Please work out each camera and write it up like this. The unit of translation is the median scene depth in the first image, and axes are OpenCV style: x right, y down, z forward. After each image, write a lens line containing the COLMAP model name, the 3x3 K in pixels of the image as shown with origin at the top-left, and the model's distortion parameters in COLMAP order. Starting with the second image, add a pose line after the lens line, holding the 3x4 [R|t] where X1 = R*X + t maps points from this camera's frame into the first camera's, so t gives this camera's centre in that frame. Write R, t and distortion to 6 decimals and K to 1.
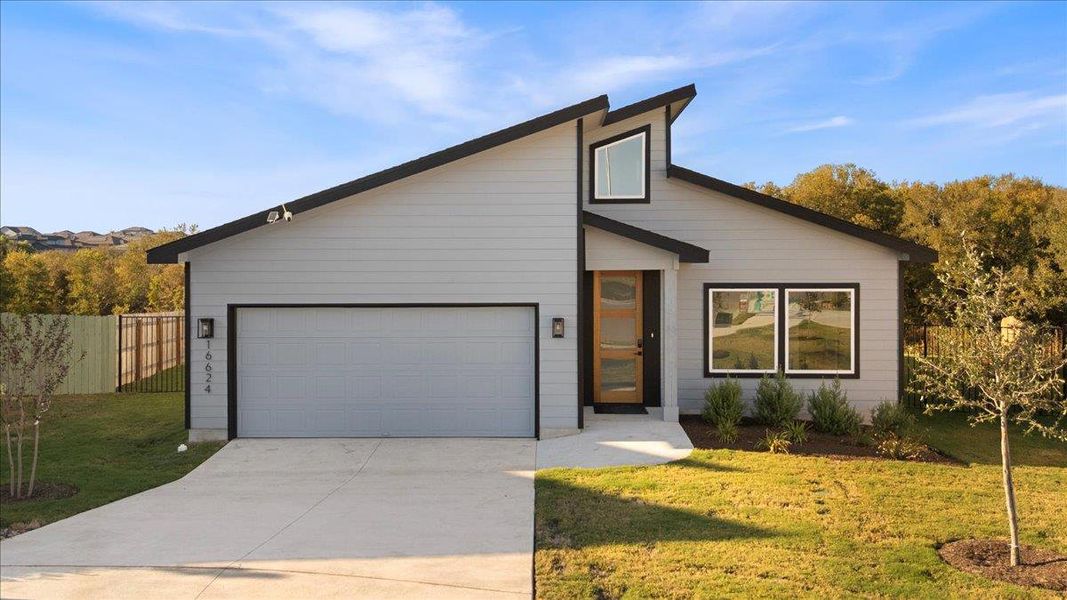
lens RADIAL K [[556.0, 0, 533.5], [0, 556.0, 300.0], [0, 0, 1]] dist [0.033388, -0.000258]
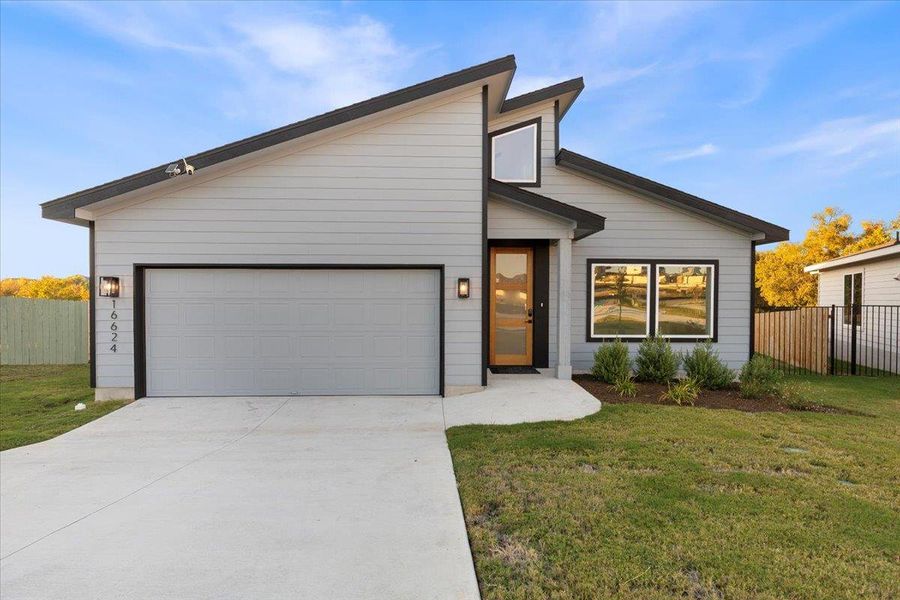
lens RADIAL K [[408.4, 0, 452.4], [0, 408.4, 305.0], [0, 0, 1]] dist [0.002969, 0.000620]
pose [[0.998324, 0.004285, 0.057706, -0.017782], [-0.005074, 0.999895, 0.013544, 0.064723], [-0.057642, -0.013814, 0.998242, 0.225851]]
